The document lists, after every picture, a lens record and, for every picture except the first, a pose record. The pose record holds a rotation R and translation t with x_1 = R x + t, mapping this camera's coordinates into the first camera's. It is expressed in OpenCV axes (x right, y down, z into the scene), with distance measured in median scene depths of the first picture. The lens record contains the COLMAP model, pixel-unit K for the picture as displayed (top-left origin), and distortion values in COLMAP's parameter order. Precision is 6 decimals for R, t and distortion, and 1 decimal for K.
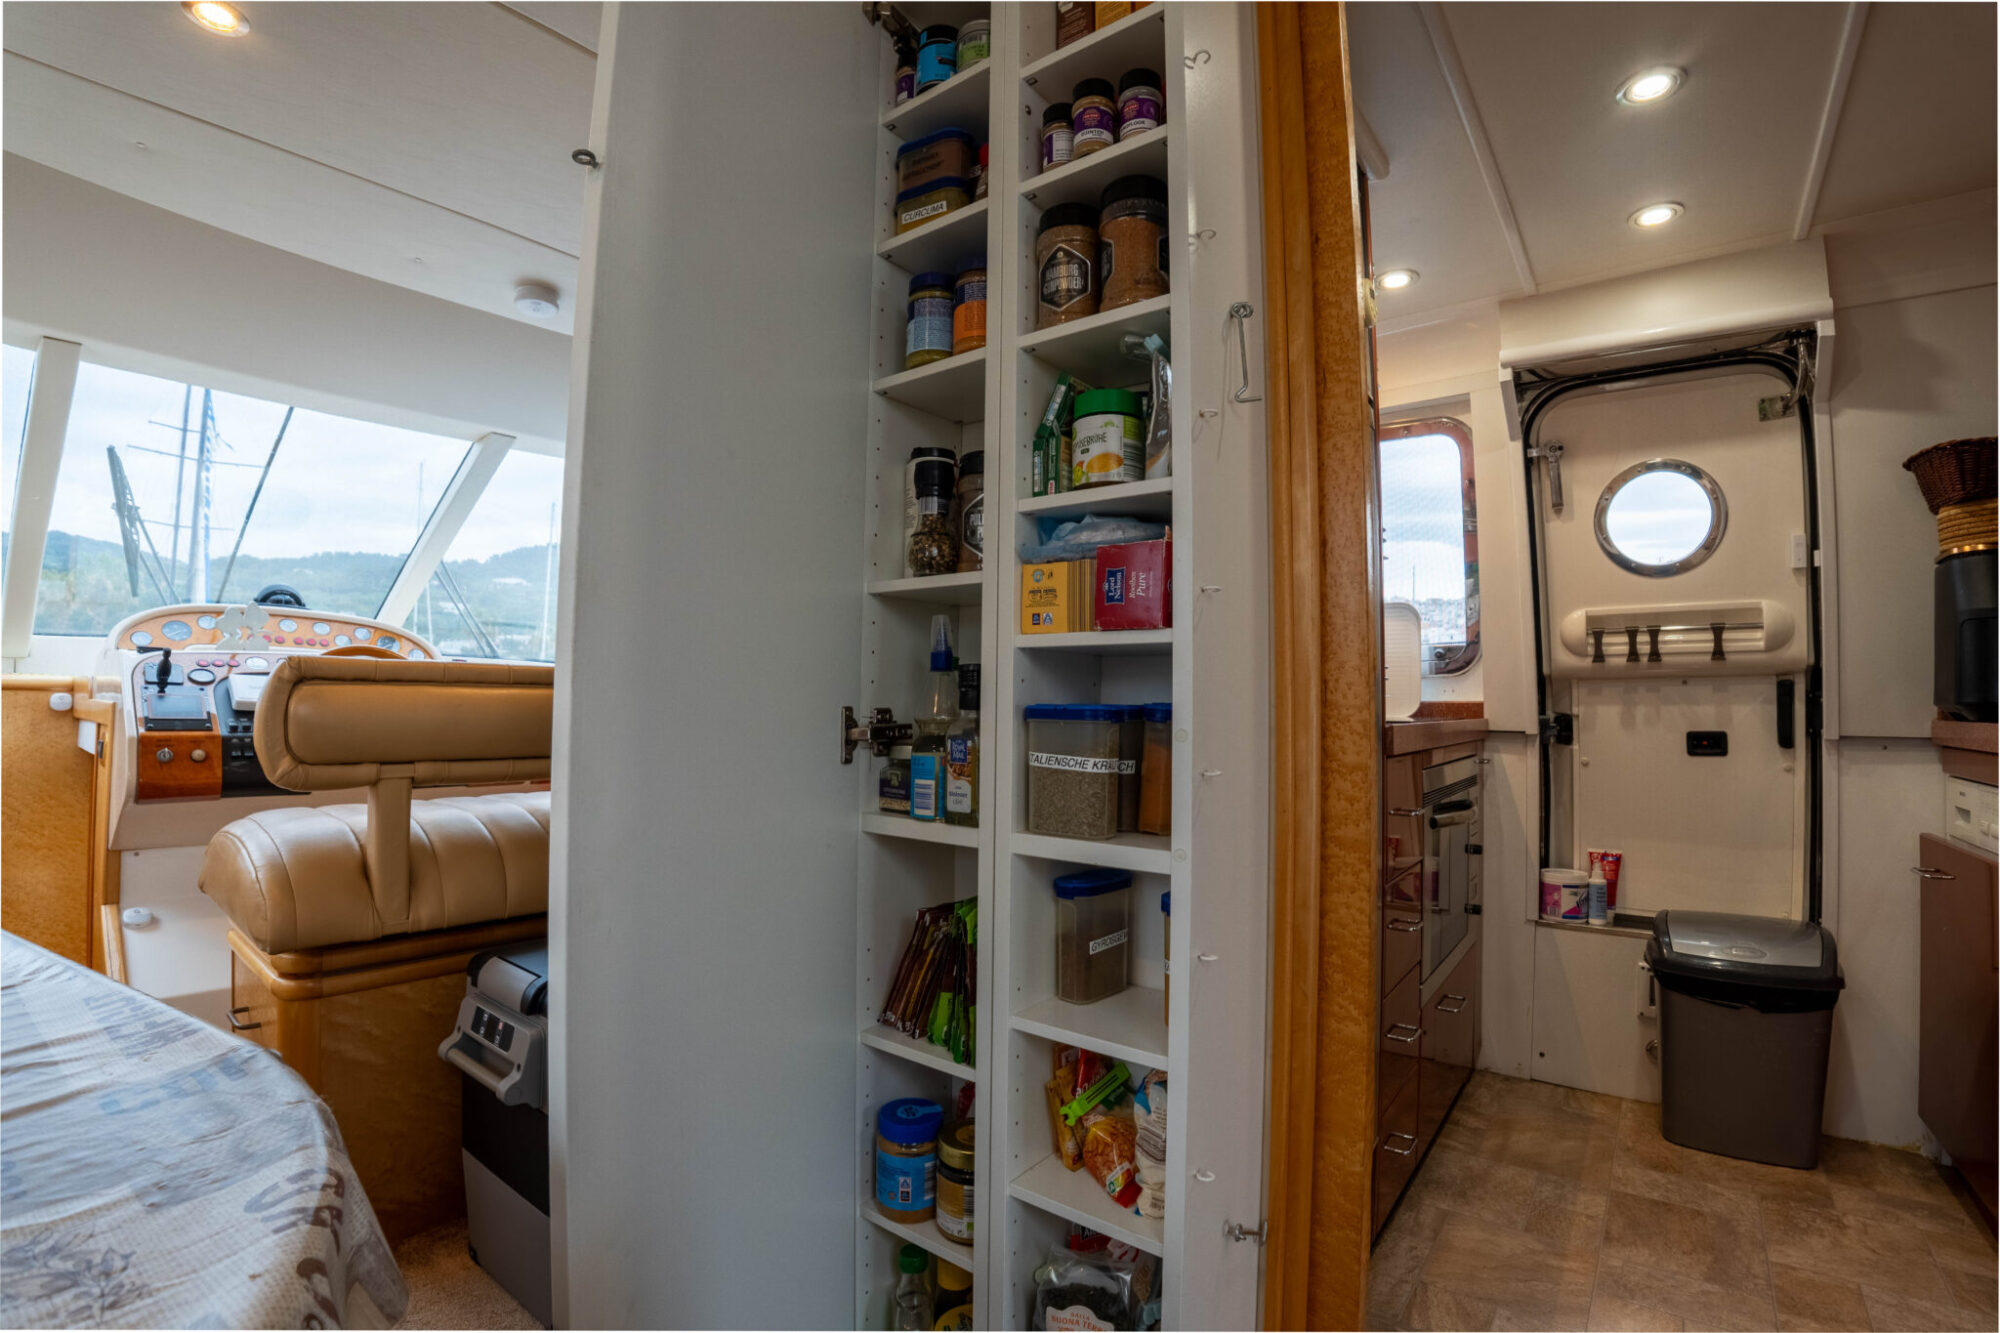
lens RADIAL K [[887.7, 0, 1005.9], [0, 887.7, 658.7], [0, 0, 1]] dist [-0.097865, 0.016253]
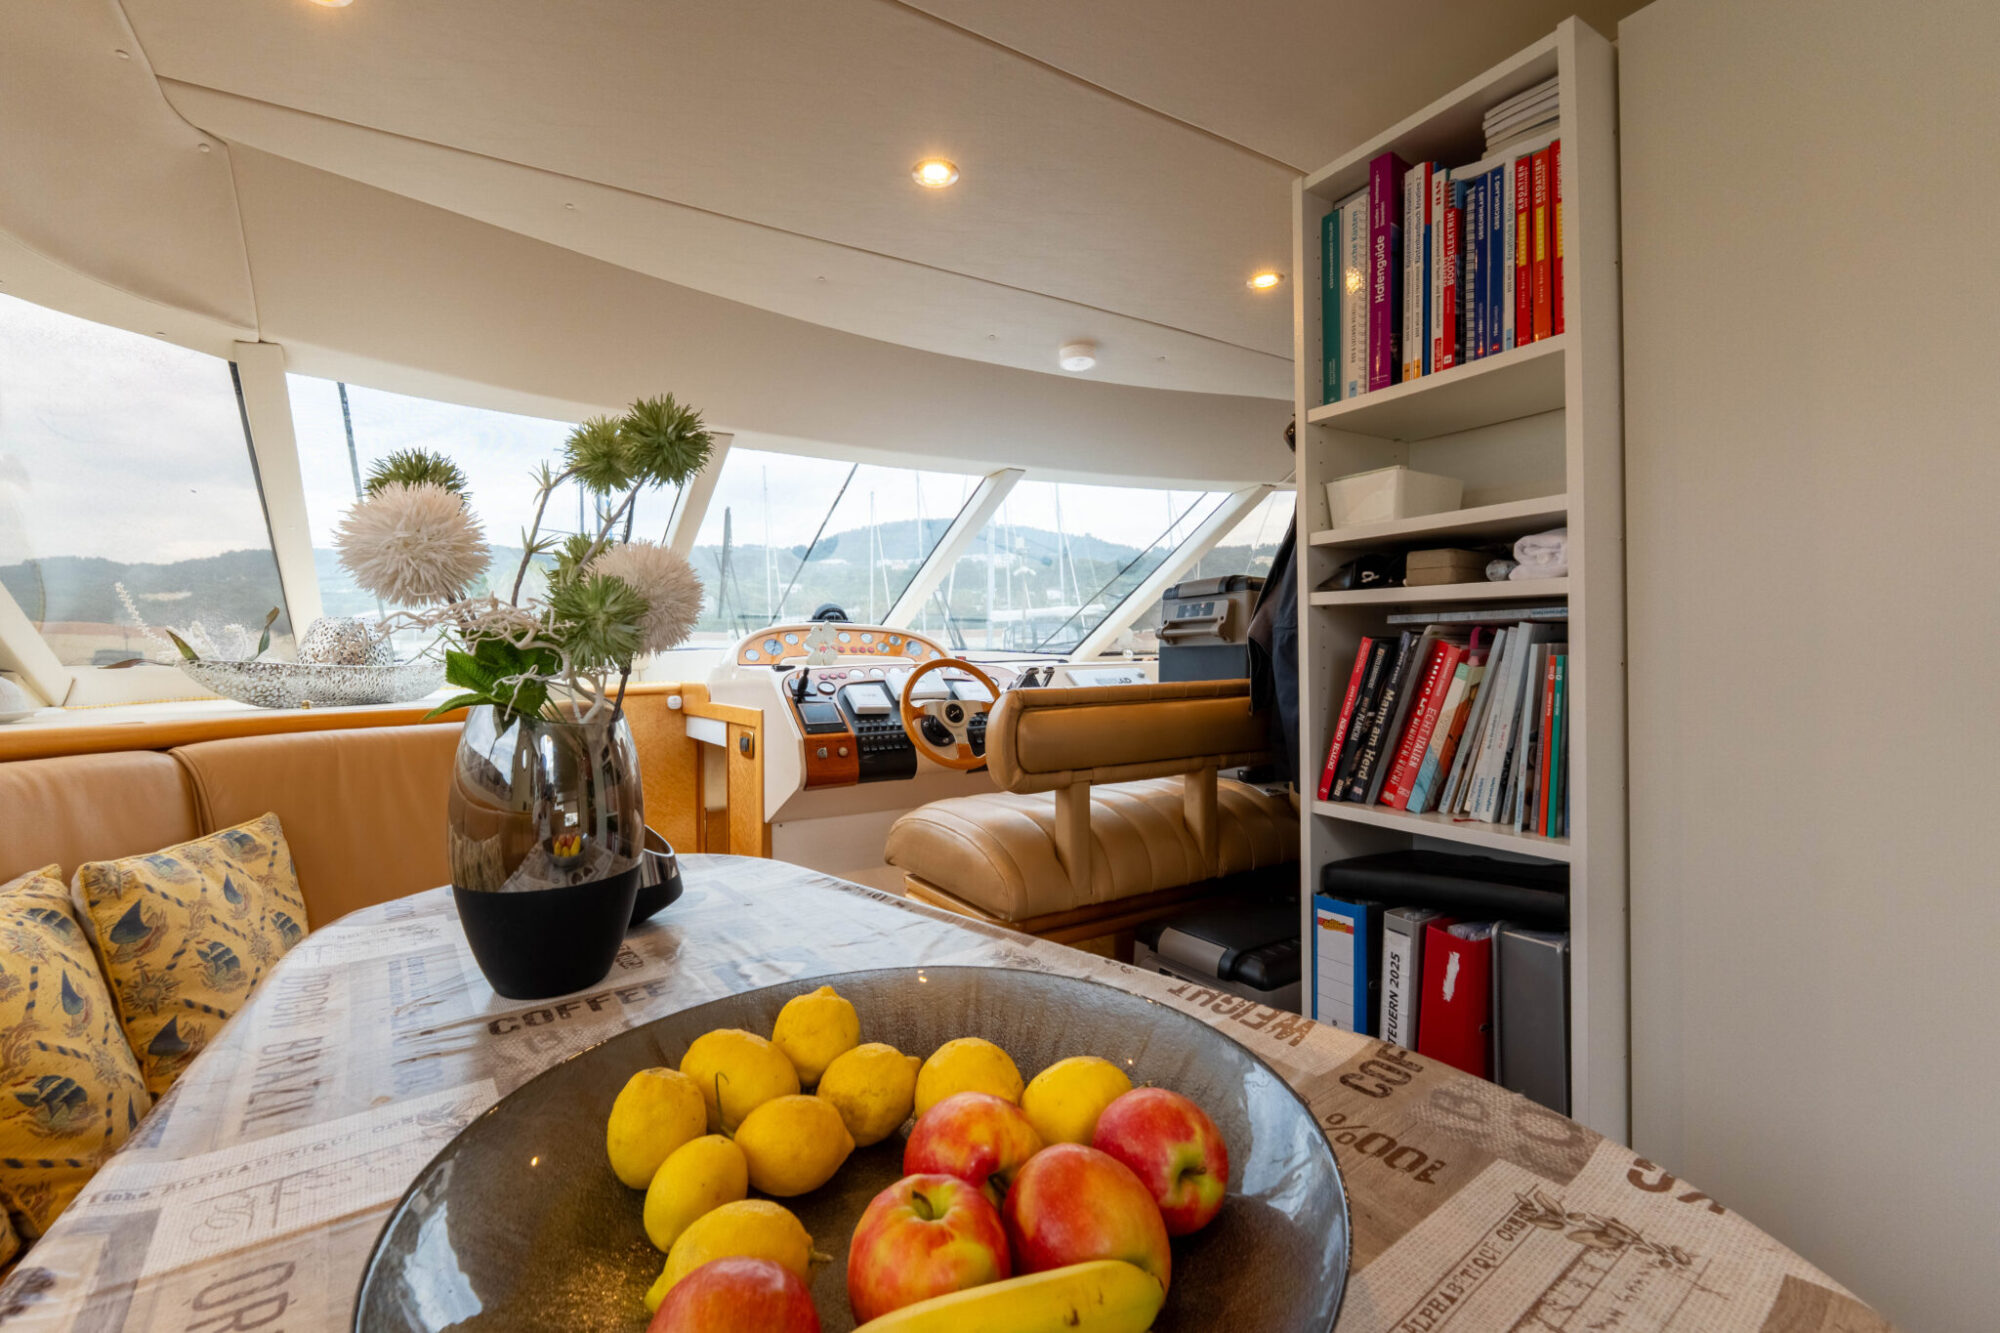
lens RADIAL K [[842.0, 0, 1002.1], [0, 842.0, 659.9], [0, 0, 1]] dist [-0.003292, -0.000792]
pose [[0.938765, -0.026714, -0.343520, -0.269962], [0.044323, 0.998069, 0.043508, -0.065333], [0.341695, -0.056069, 0.938137, -0.133336]]
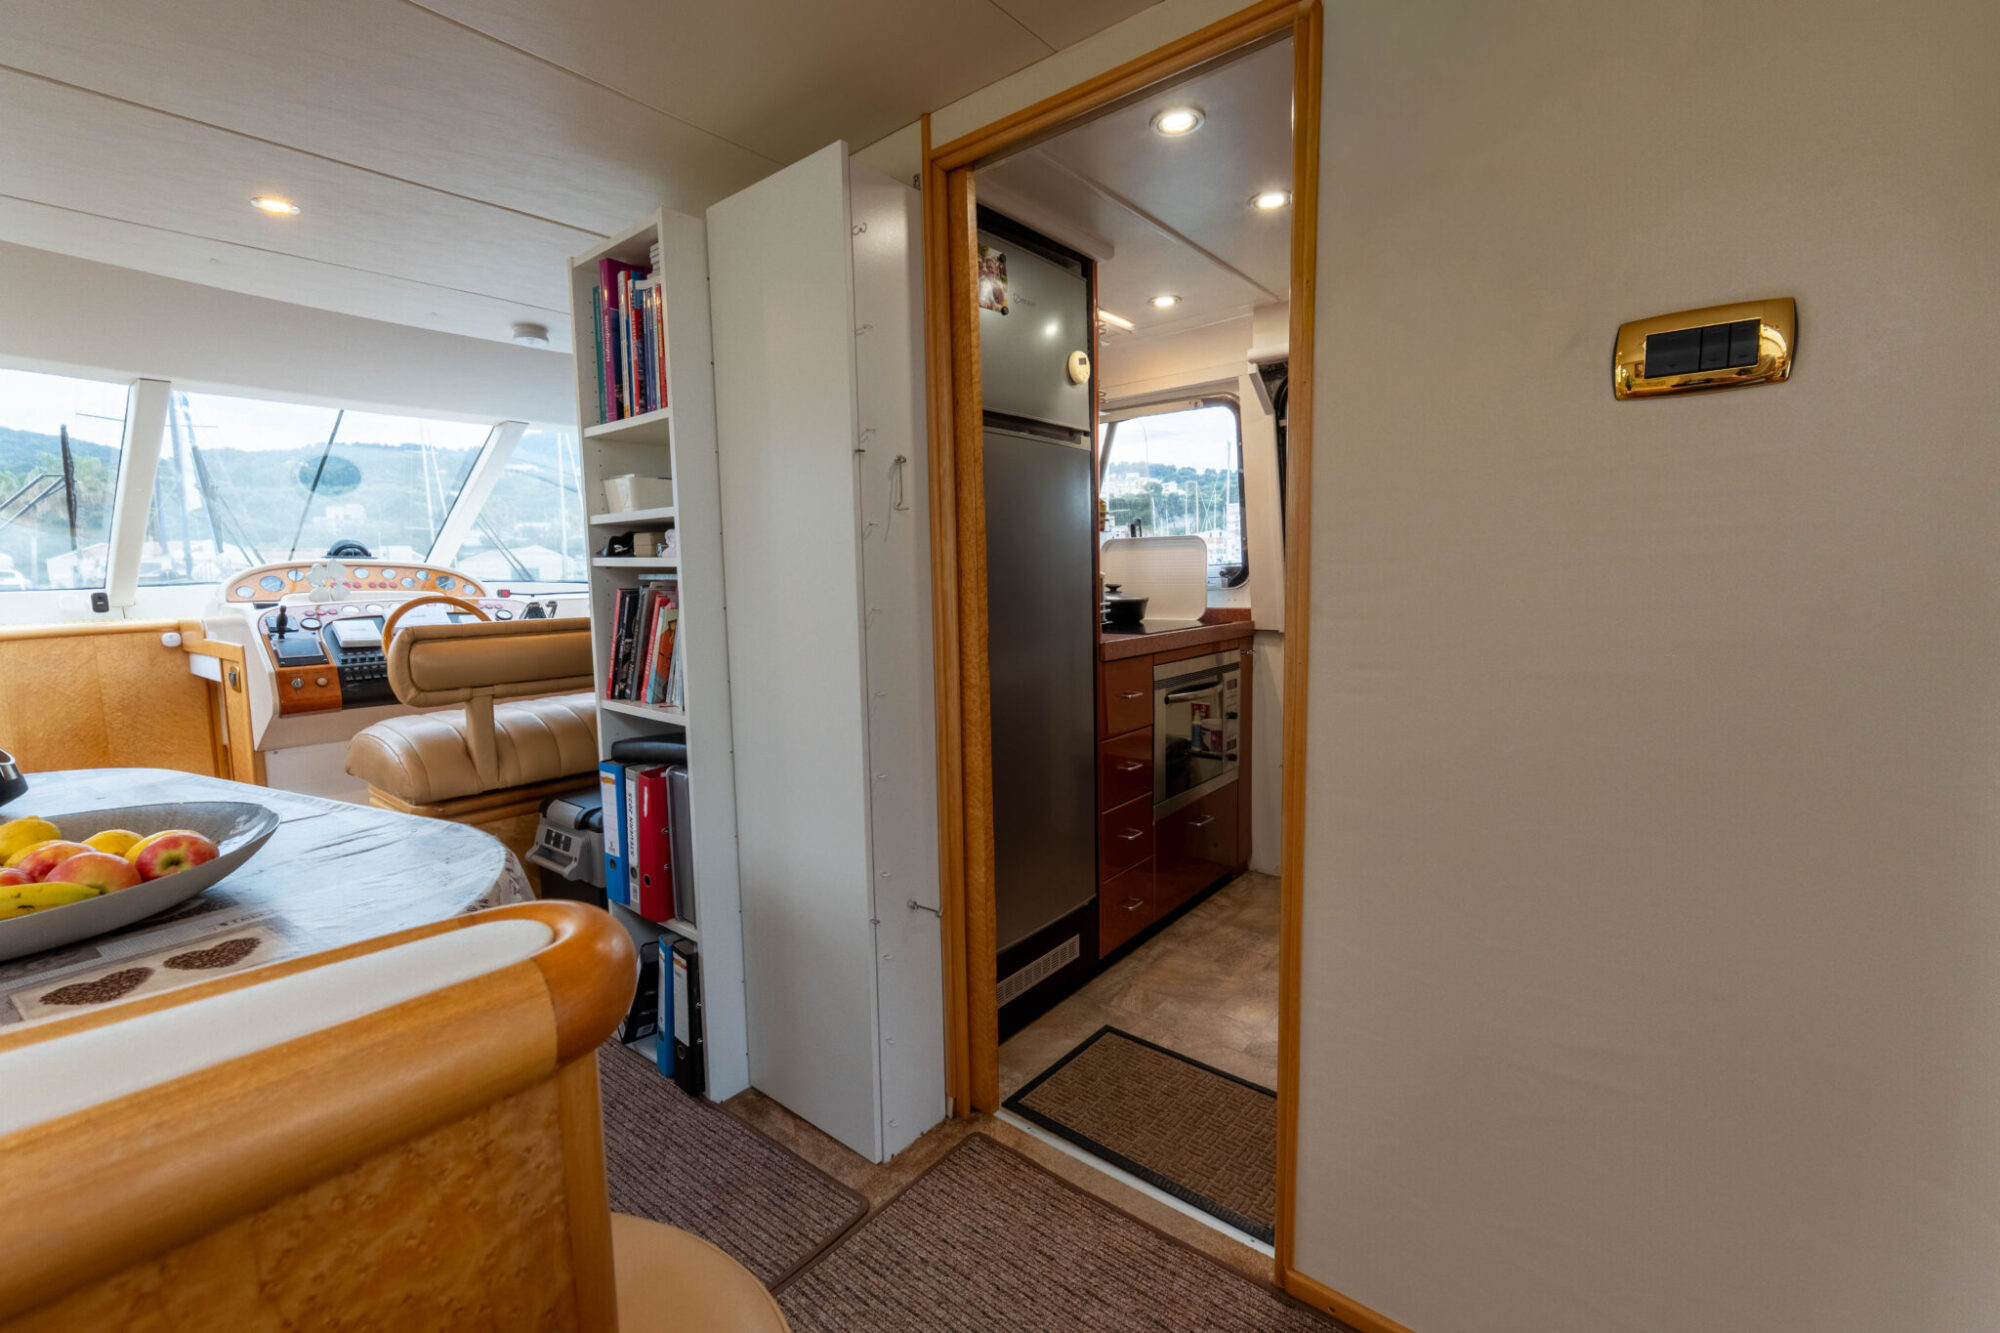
lens RADIAL K [[847.5, 0, 1000.9], [0, 847.5, 660.7], [0, 0, 1]] dist [-0.004030, -0.000068]
pose [[0.999124, -0.028245, -0.030888, 0.216957], [0.032609, 0.987935, 0.151398, -0.092872], [0.026239, -0.152273, 0.987990, -0.381013]]
